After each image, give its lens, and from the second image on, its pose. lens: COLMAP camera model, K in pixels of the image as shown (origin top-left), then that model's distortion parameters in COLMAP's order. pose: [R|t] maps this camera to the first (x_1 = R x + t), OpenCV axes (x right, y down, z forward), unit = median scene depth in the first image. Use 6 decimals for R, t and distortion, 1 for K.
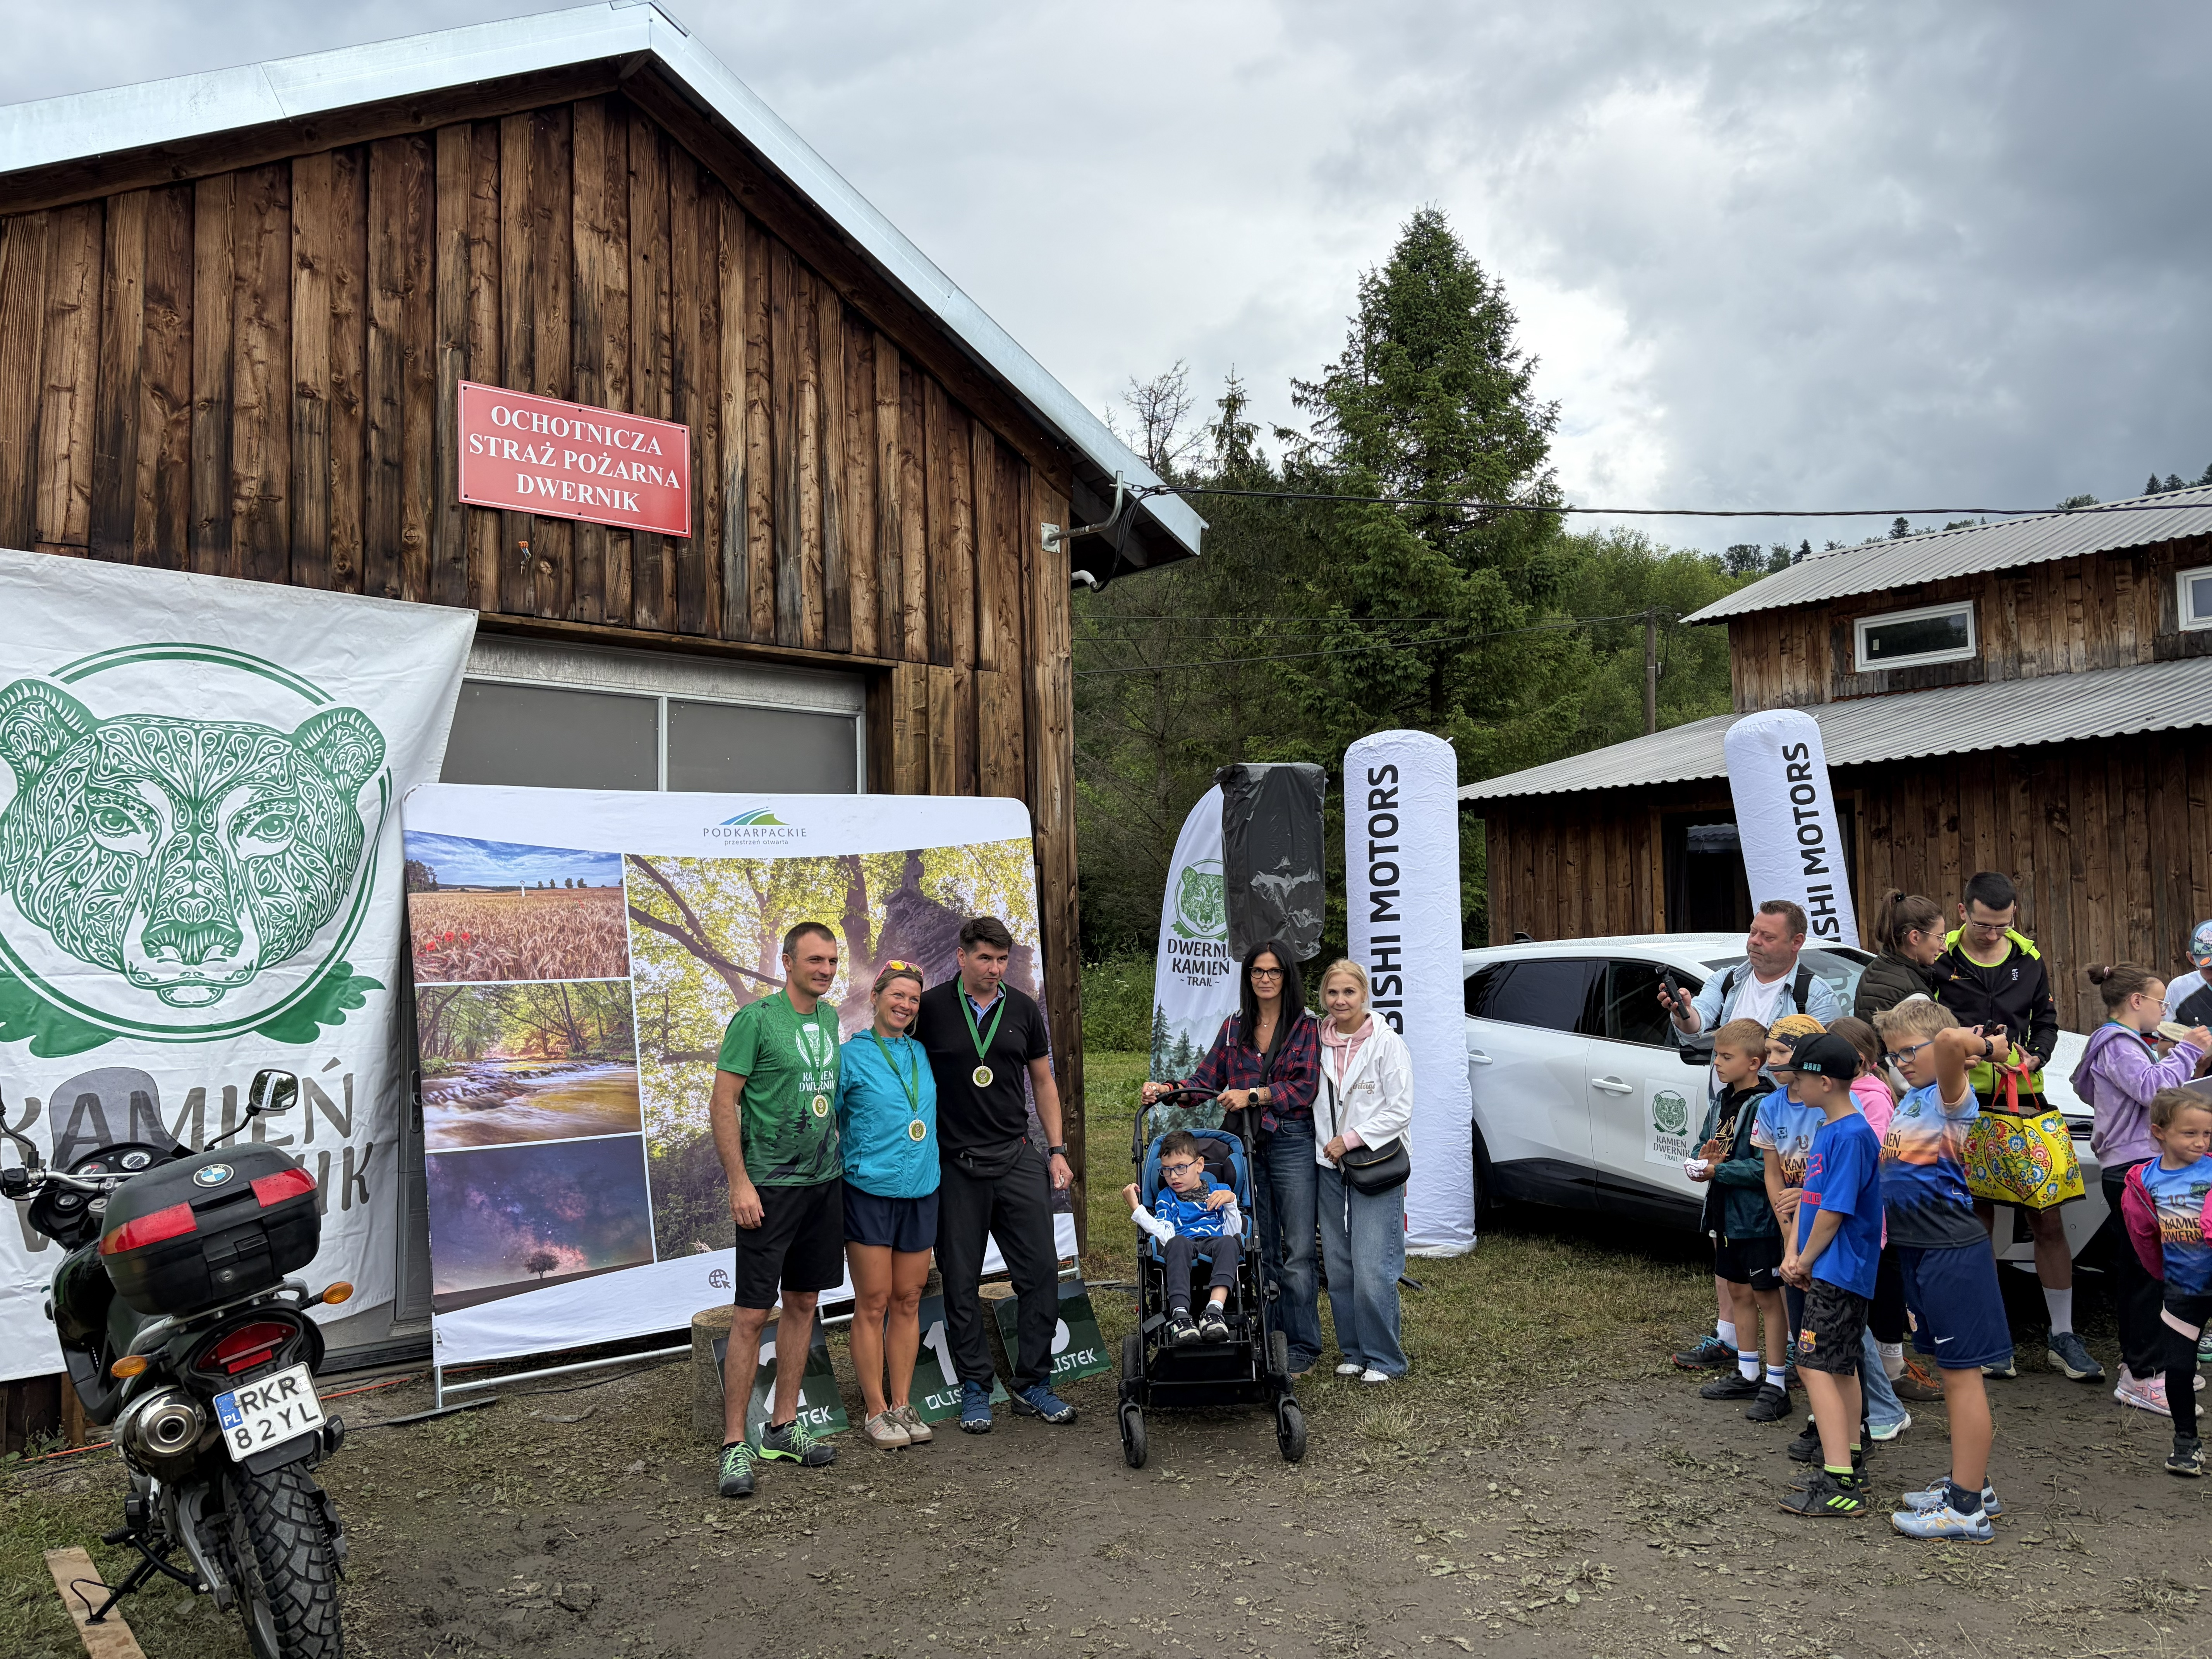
lens RADIAL K [[1676.4, 0, 1132.2], [0, 1676.4, 840.4], [0, 0, 1]] dist [0.074299, -0.080779]
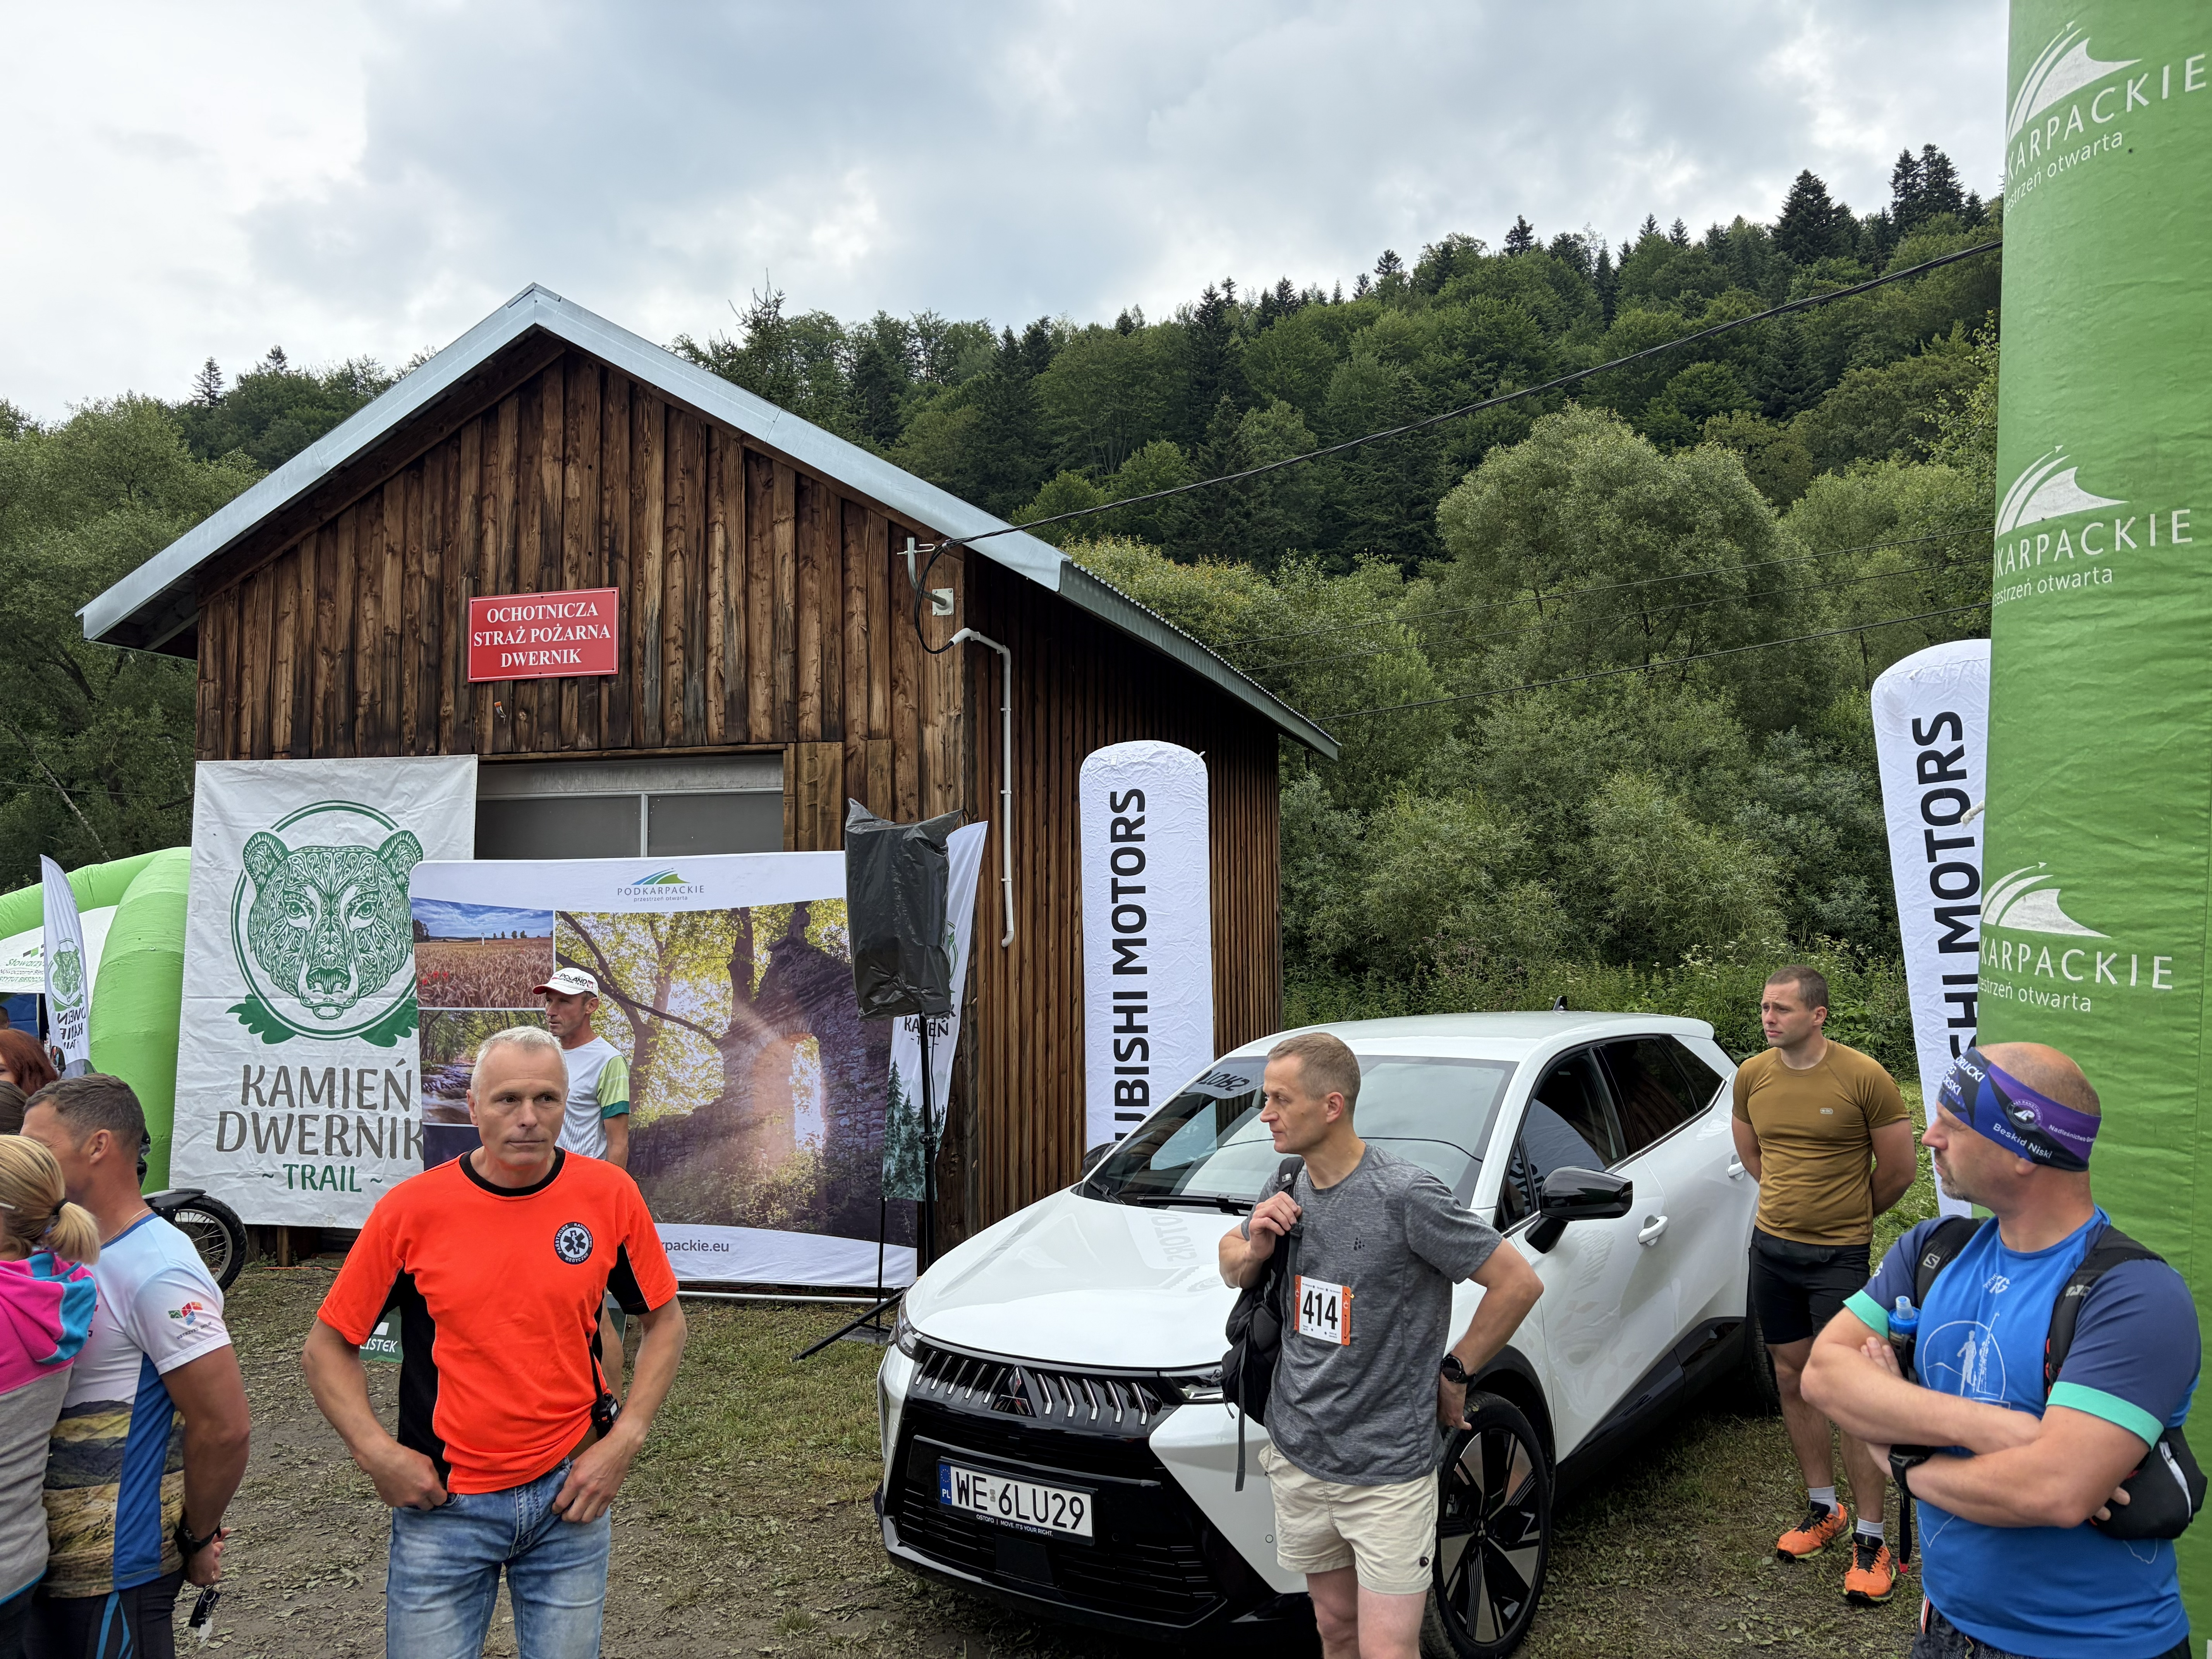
lens RADIAL K [[1664.5, 0, 1110.8], [0, 1664.5, 833.6], [0, 0, 1]] dist [0.139209, -0.348195]
pose [[0.545076, -0.029221, -0.837877, 0.995575], [0.050444, 0.998725, -0.002014, -0.033452], [0.836868, -0.041168, 0.545855, 0.588414]]
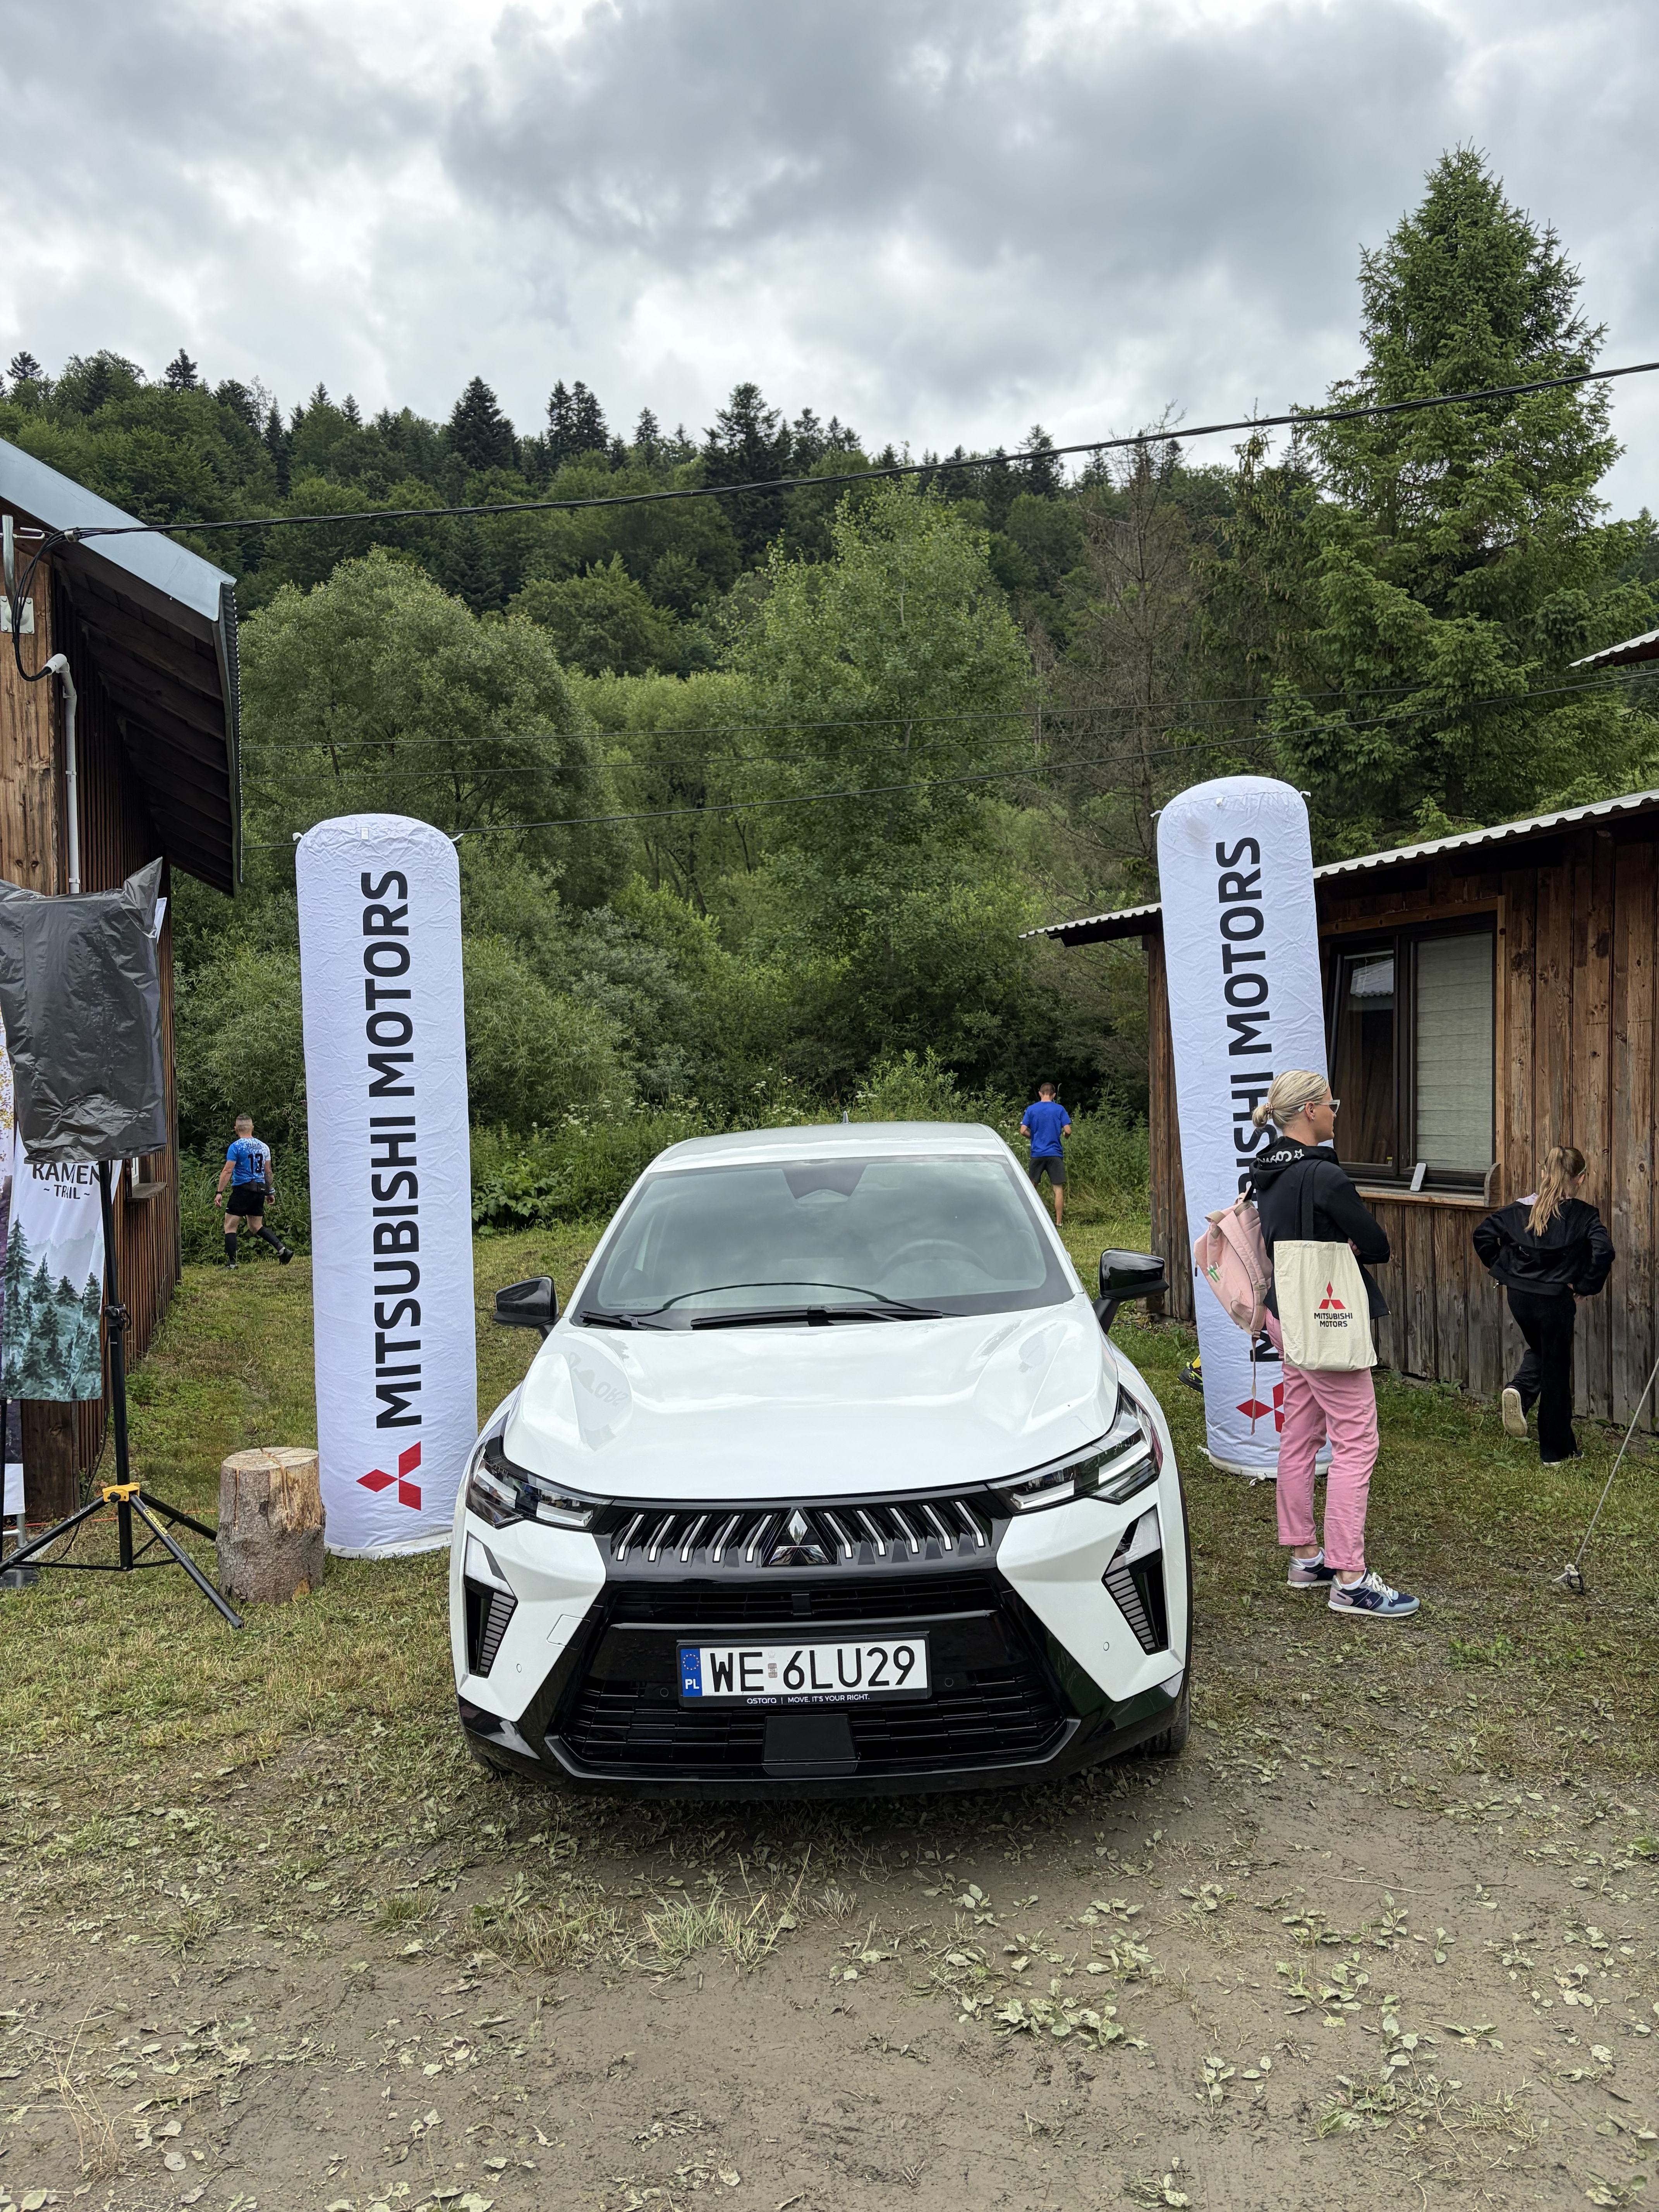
lens RADIAL K [[1666.5, 0, 819.6], [0, 1666.5, 1133.0], [0, 0, 1]] dist [0.078556, -0.098043]
pose [[0.926166, 0.012082, -0.376923, 0.680294], [0.022712, 0.995885, 0.087729, -0.001307], [0.376432, -0.089813, 0.922080, 0.452155]]
